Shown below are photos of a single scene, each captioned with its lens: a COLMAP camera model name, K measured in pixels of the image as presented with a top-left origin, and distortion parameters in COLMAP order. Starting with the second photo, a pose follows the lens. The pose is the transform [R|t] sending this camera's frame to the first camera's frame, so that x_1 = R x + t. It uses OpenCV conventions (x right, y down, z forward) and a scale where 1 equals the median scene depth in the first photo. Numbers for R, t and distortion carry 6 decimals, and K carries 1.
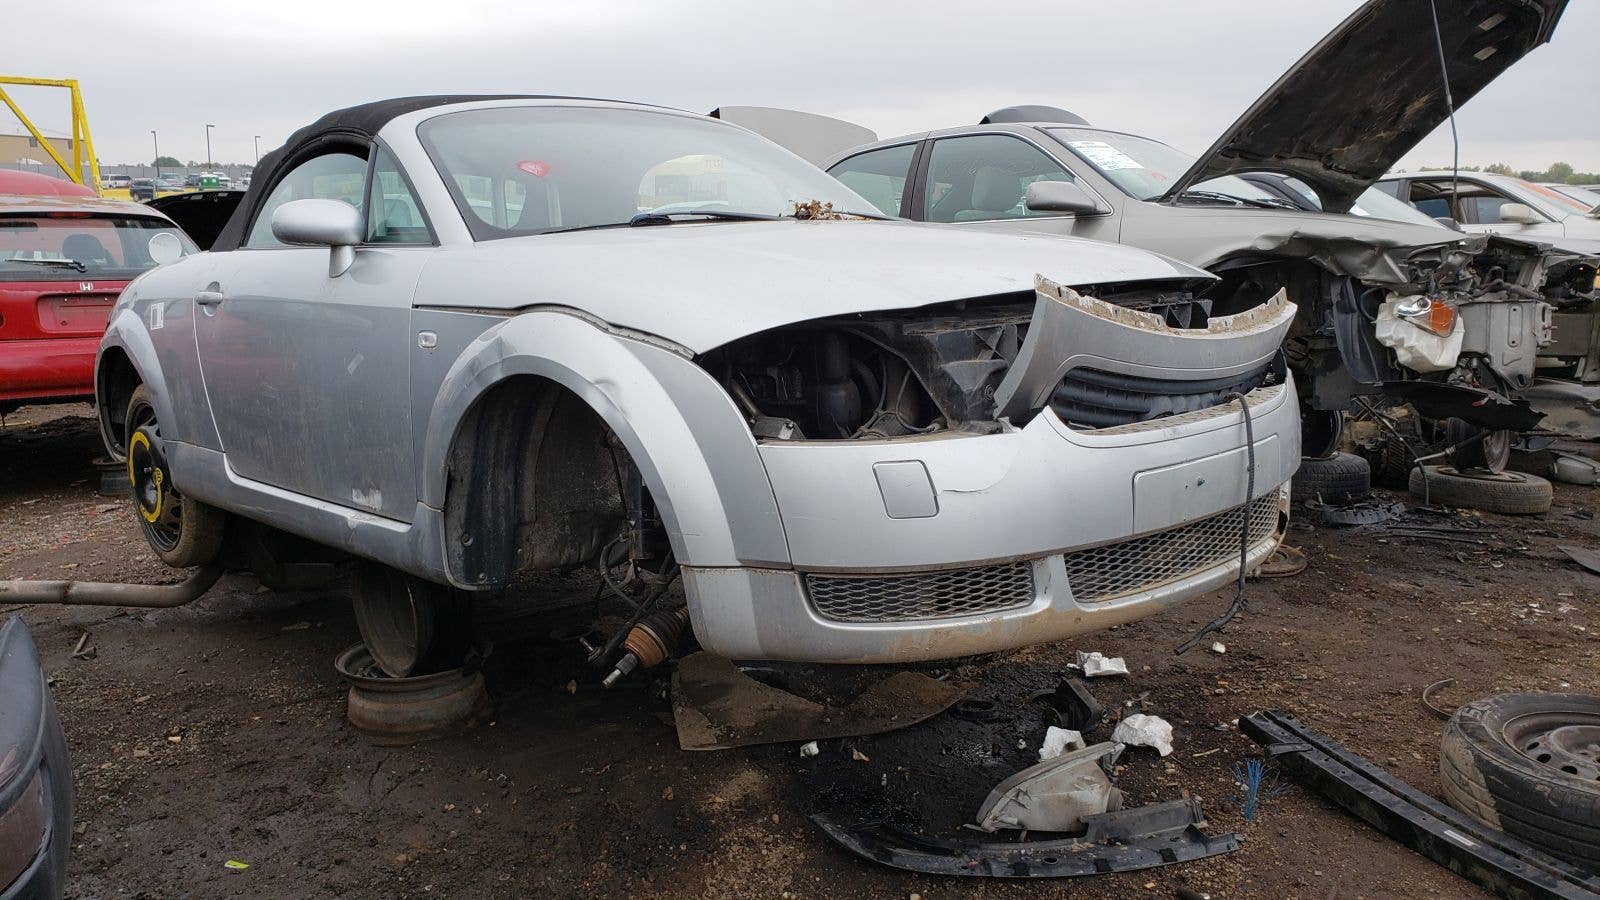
lens RADIAL K [[1264.7, 0, 800.0], [0, 1264.7, 450.0], [0, 0, 1]] dist [0.037799, -0.001806]
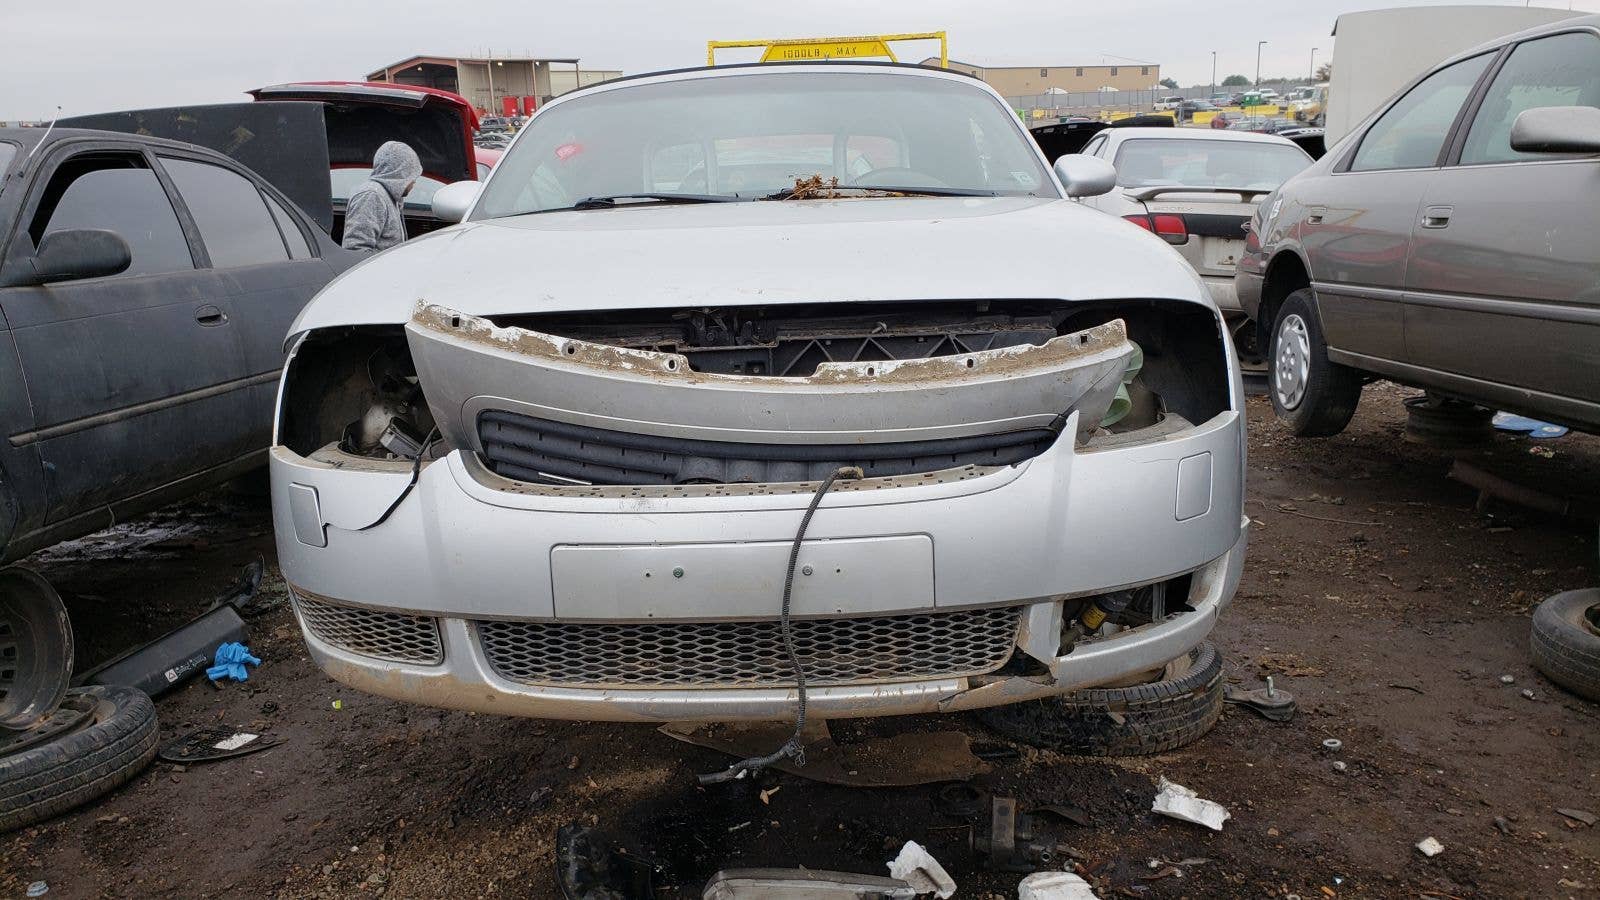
lens RADIAL K [[1264.7, 0, 800.0], [0, 1264.7, 450.0], [0, 0, 1]] dist [0.037799, -0.001806]
pose [[0.685243, 0.150119, -0.712676, 0.735080], [-0.100927, 0.988659, 0.111209, -0.116870], [0.721288, -0.004277, 0.692622, 0.422253]]
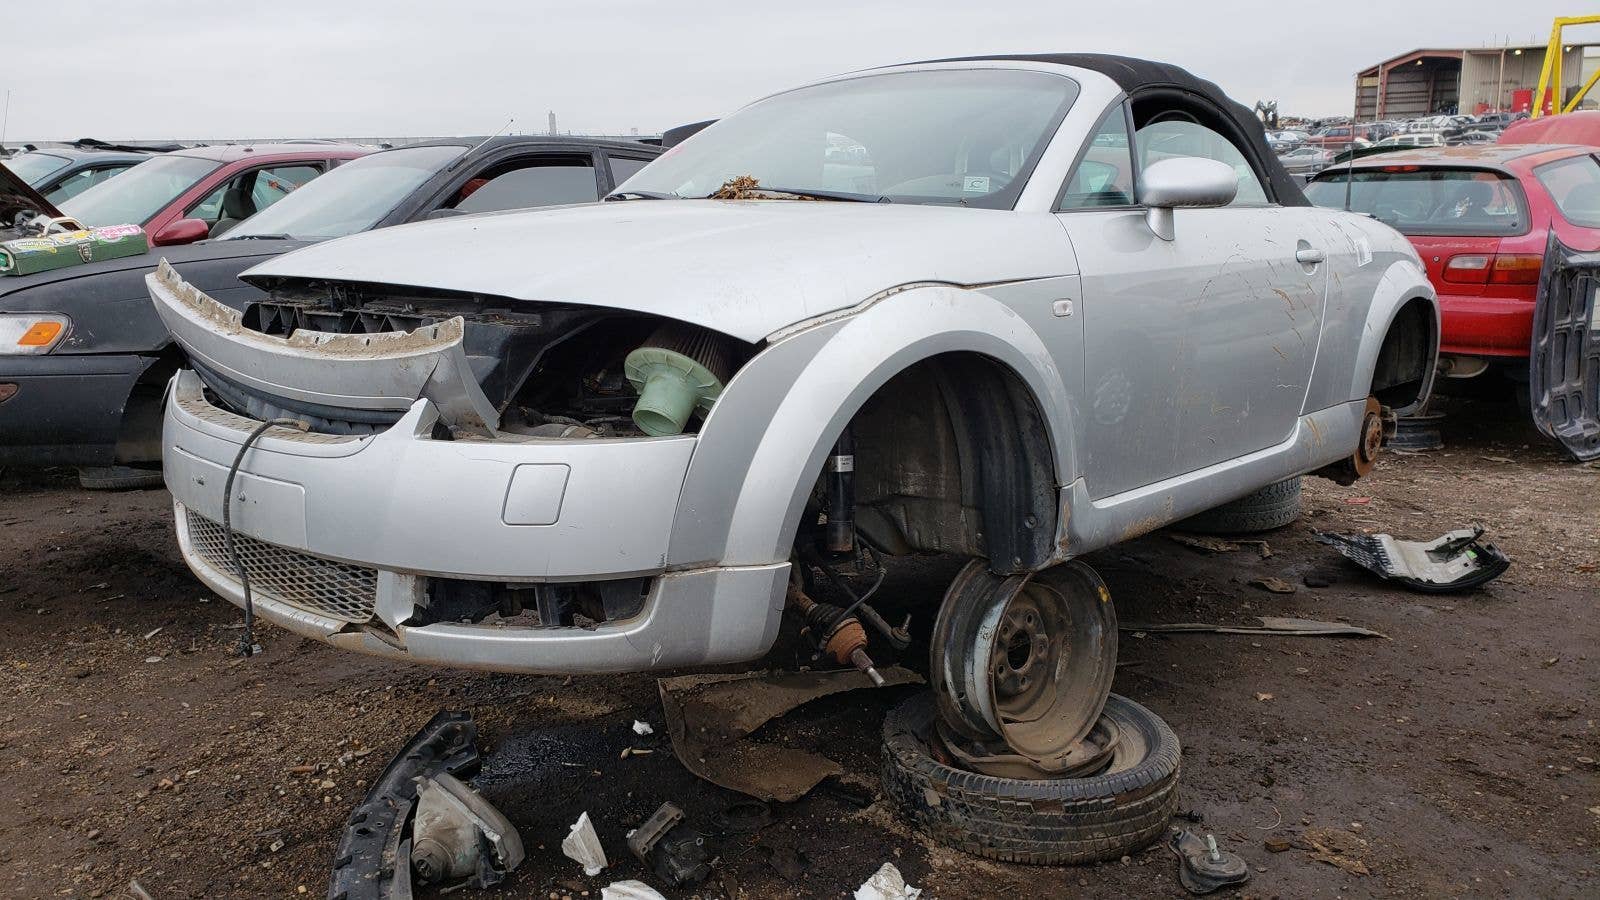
lens RADIAL K [[1280.1, 0, 800.0], [0, 1280.1, 450.0], [0, 0, 1]] dist [0.039192, -0.012690]
pose [[0.011194, 0.211182, -0.977383, 1.052629], [-0.159618, 0.965288, 0.206740, -0.227734], [0.987115, 0.153694, 0.044514, 1.145368]]
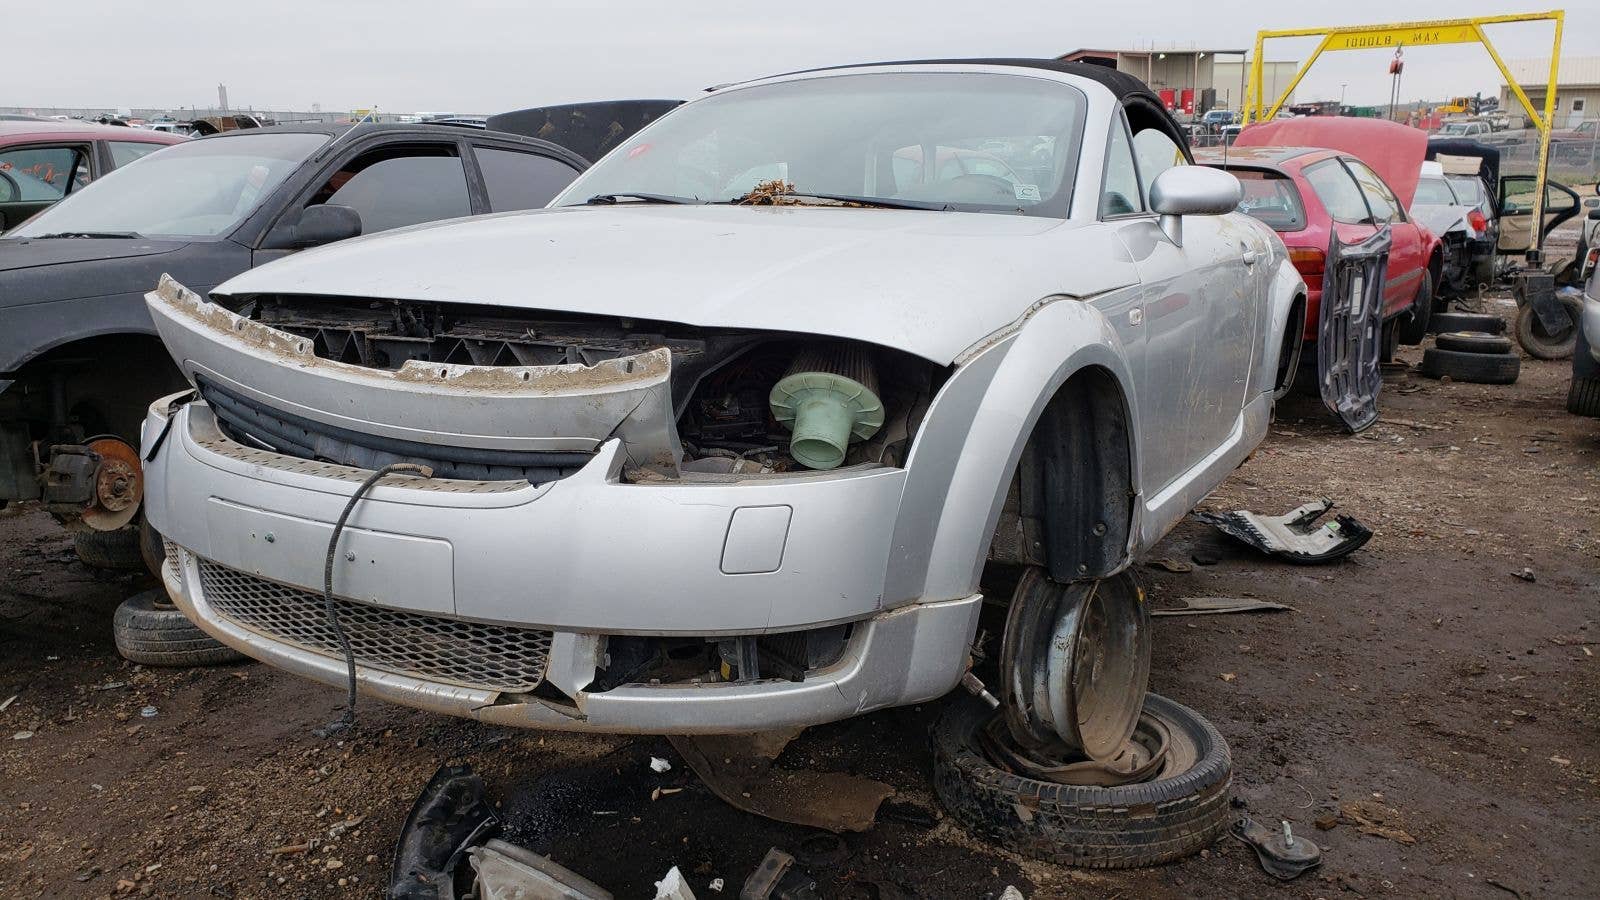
lens RADIAL K [[1278.2, 0, 799.0], [0, 1278.2, 444.2], [0, 0, 1]] dist [0.022693, 0.011601]
pose [[0.244114, 0.215388, -0.945524, 0.972988], [-0.168057, 0.969665, 0.177499, -0.201046], [0.955074, 0.115572, 0.272906, 0.888591]]
